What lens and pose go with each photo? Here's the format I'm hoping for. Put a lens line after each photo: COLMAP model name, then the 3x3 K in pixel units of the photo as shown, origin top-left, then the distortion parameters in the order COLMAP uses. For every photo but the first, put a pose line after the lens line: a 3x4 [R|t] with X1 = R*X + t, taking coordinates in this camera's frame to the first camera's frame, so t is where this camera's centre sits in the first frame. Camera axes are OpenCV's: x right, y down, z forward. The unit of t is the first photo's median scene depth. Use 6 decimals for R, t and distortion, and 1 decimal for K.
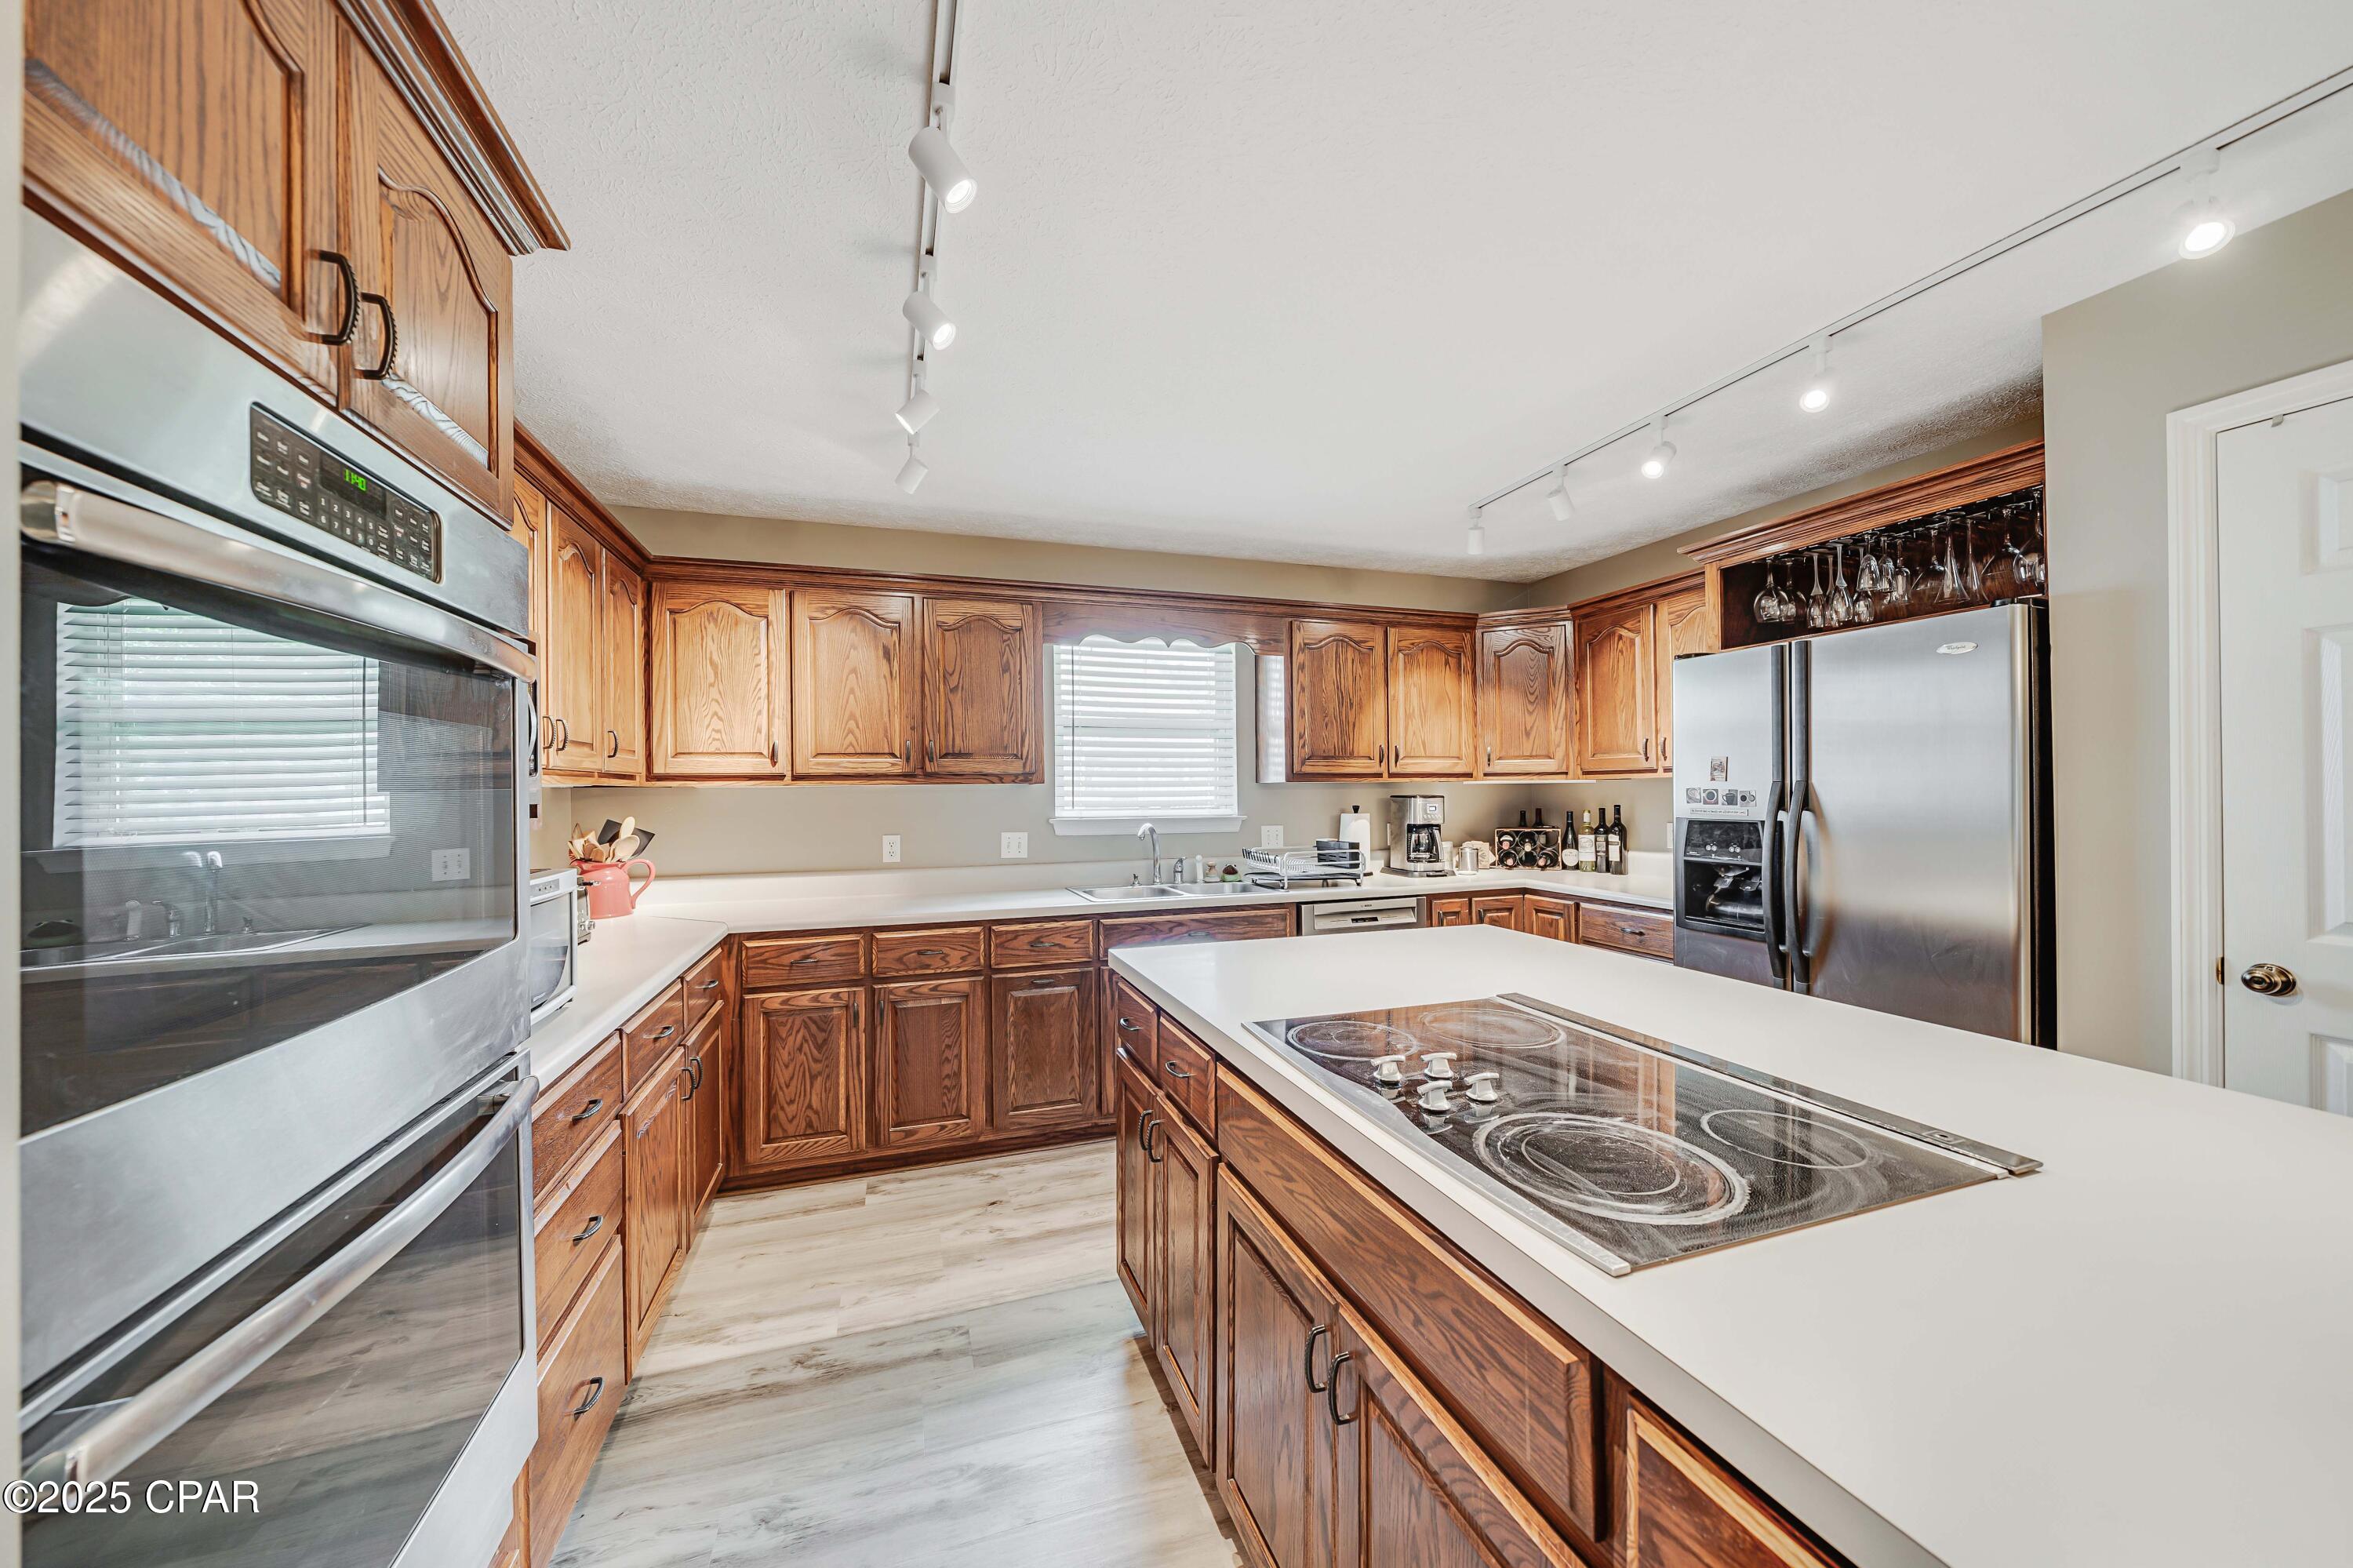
lens RADIAL K [[811.7, 0, 1162.6], [0, 811.7, 784.5], [0, 0, 1]] dist [-0.001646, 0.000018]
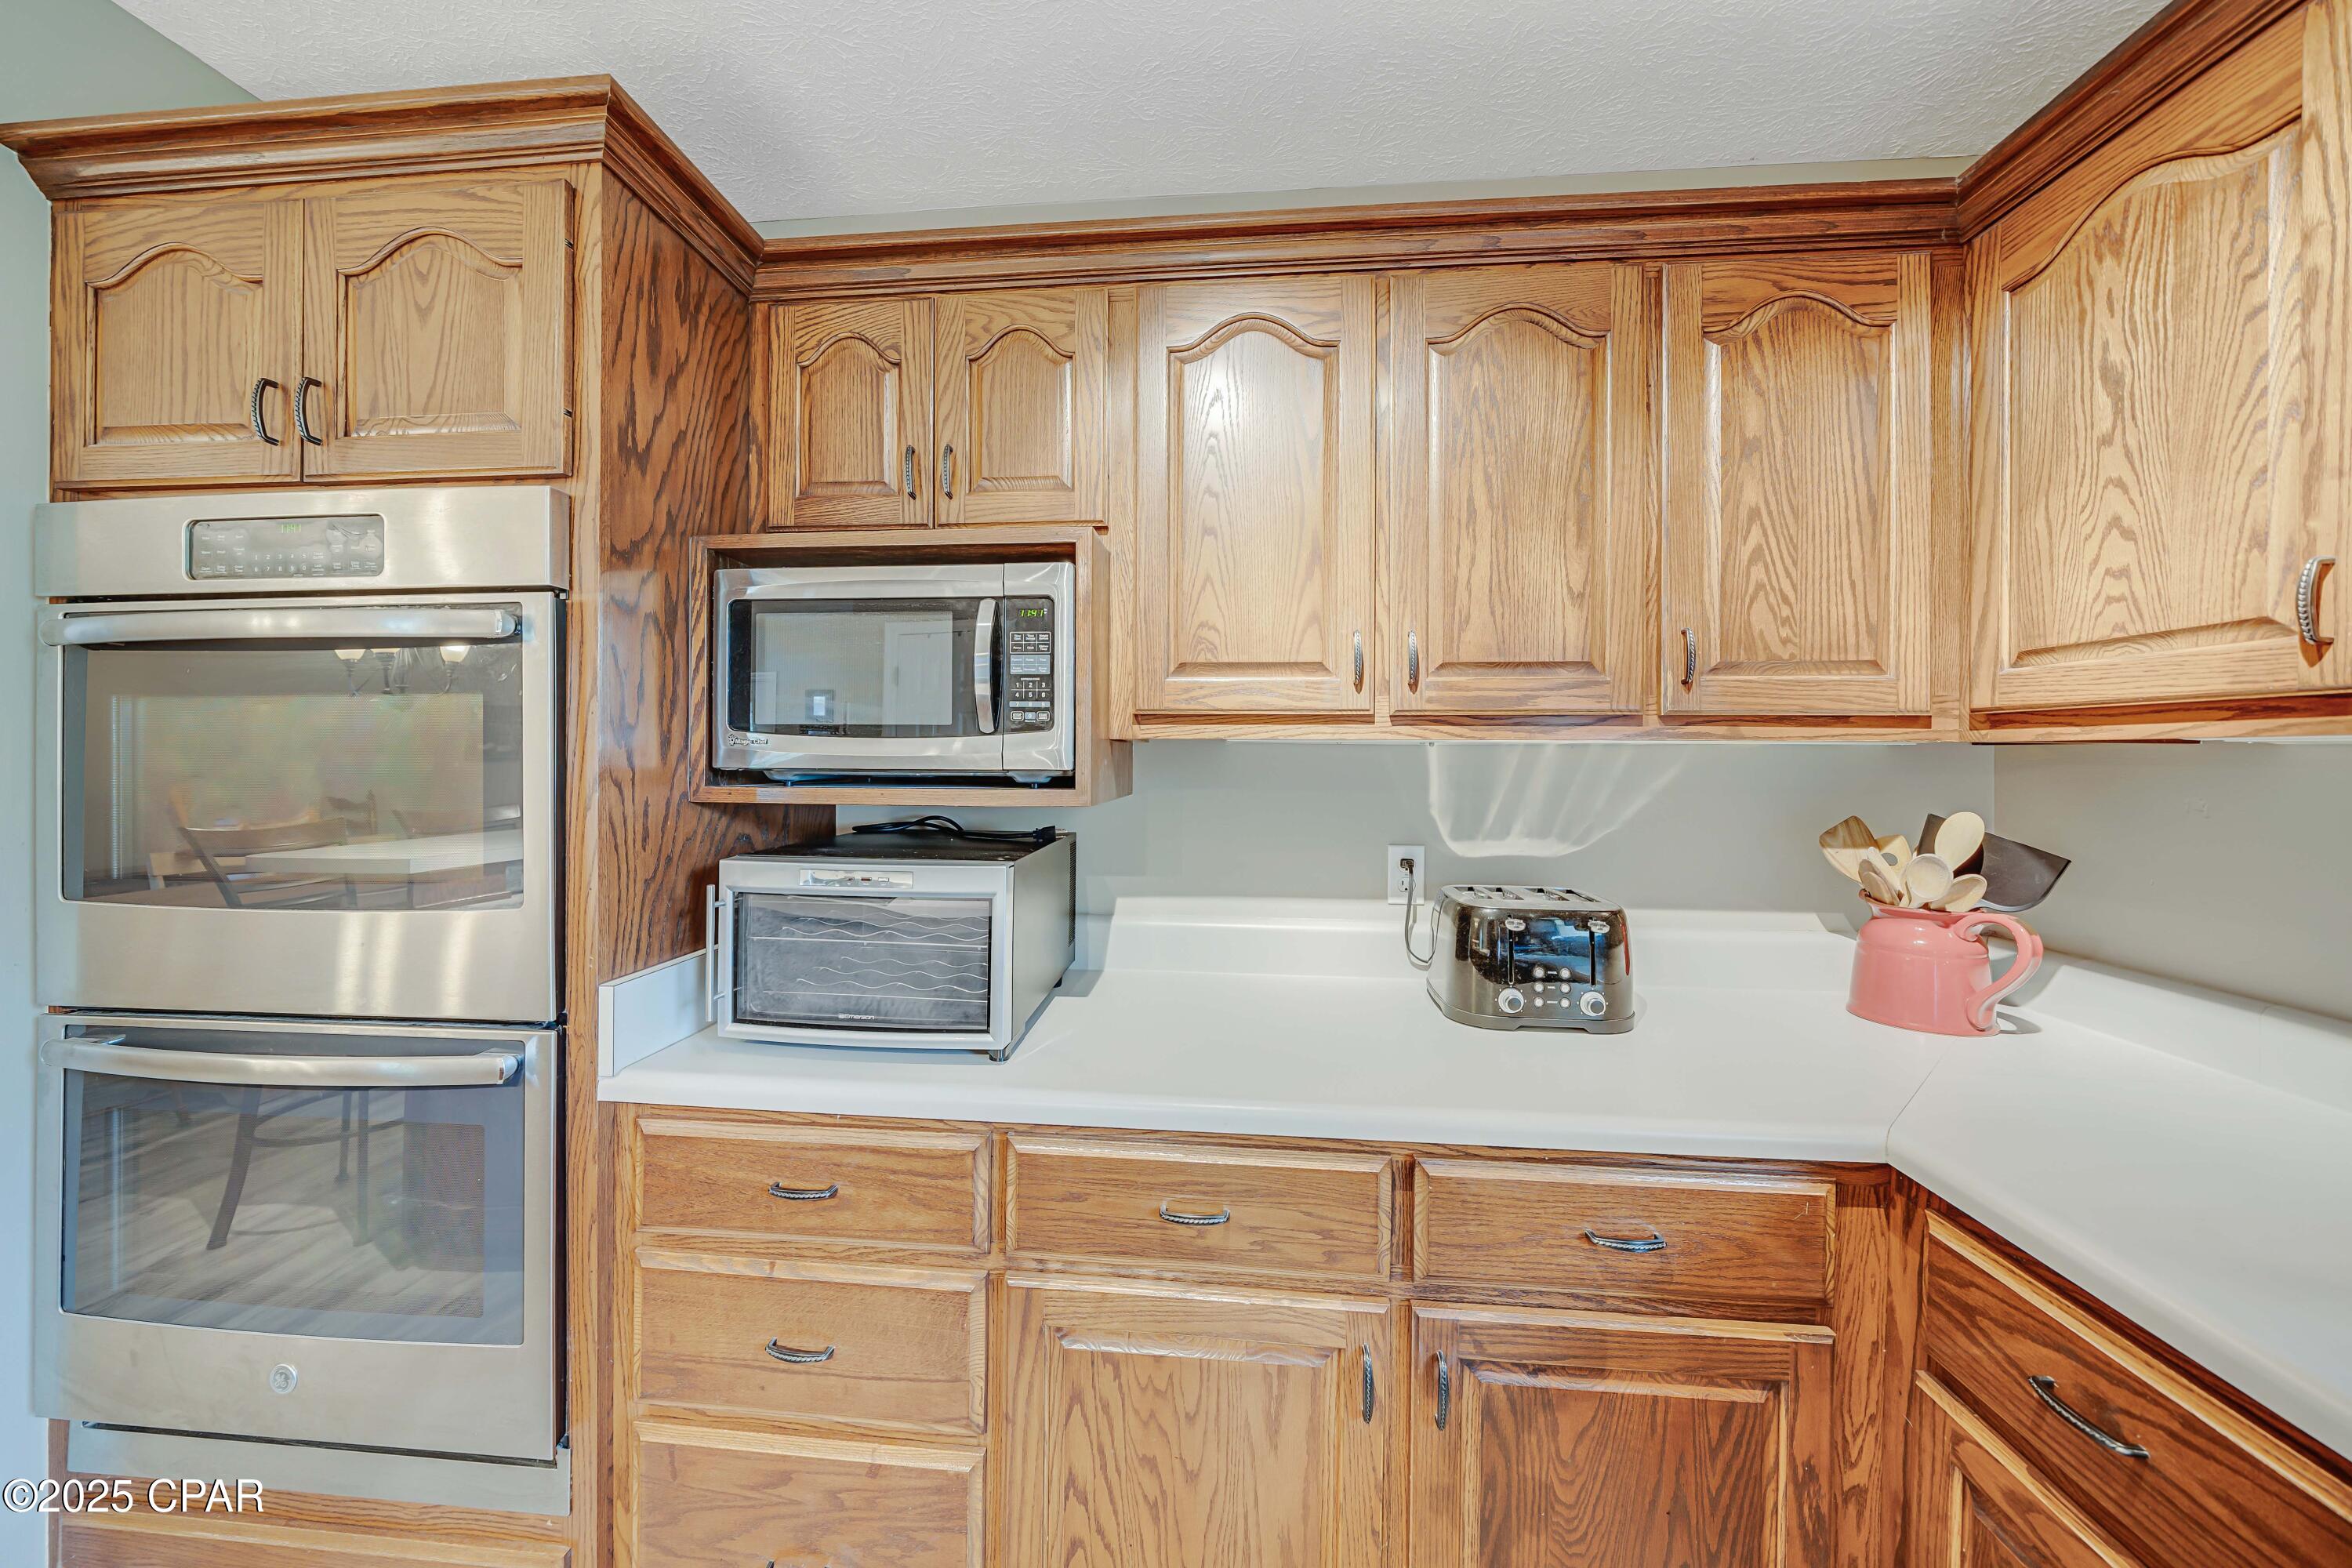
lens RADIAL K [[819.7, 0, 1167.0], [0, 819.7, 757.5], [0, 0, 1]] dist [-0.008395, 0.000075]
pose [[-0.404504, 0.010155, -0.914480, -0.074231], [0.006697, 0.999944, 0.008142, 0.003991], [0.914512, -0.002830, -0.404550, 0.674391]]
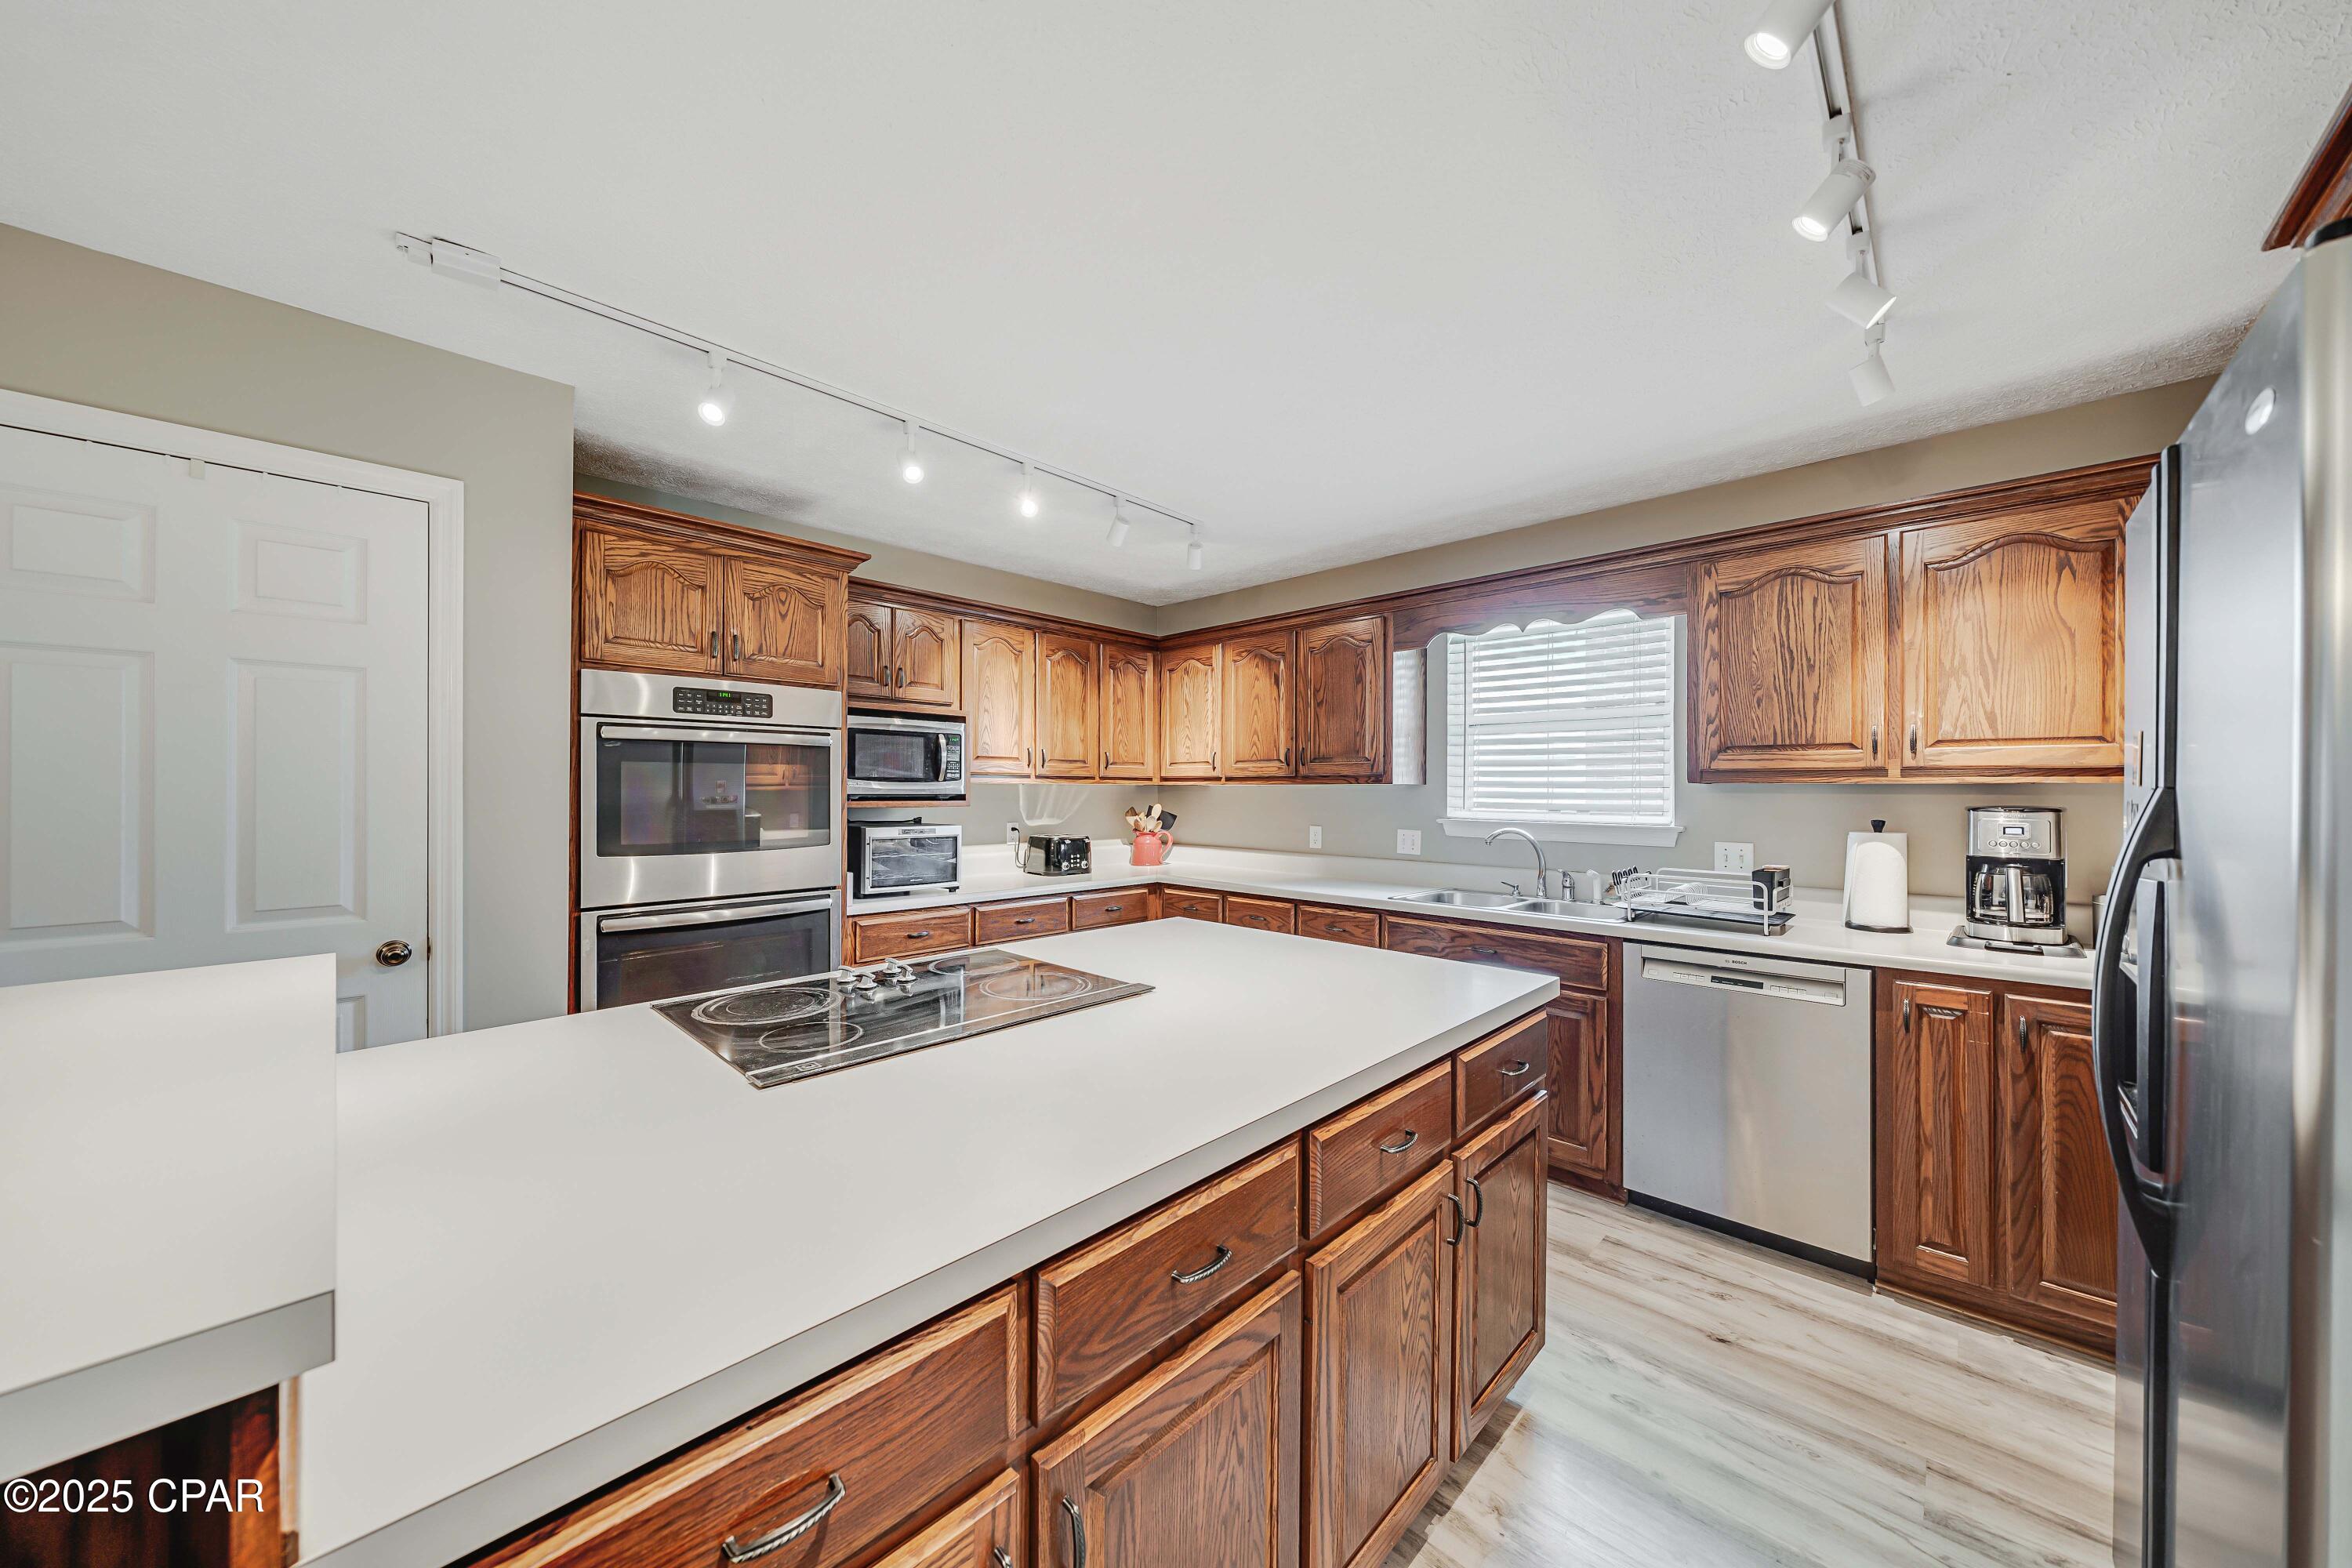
lens RADIAL K [[811.3, 0, 1162.1], [0, 811.3, 784.5], [0, 0, 1]] dist [-0.001646, 0.000018]
pose [[0.453408, 0.005068, -0.891289, 0.647525], [-0.000838, 0.999986, 0.005259, -0.005622], [0.891303, -0.001638, 0.453406, 0.250749]]
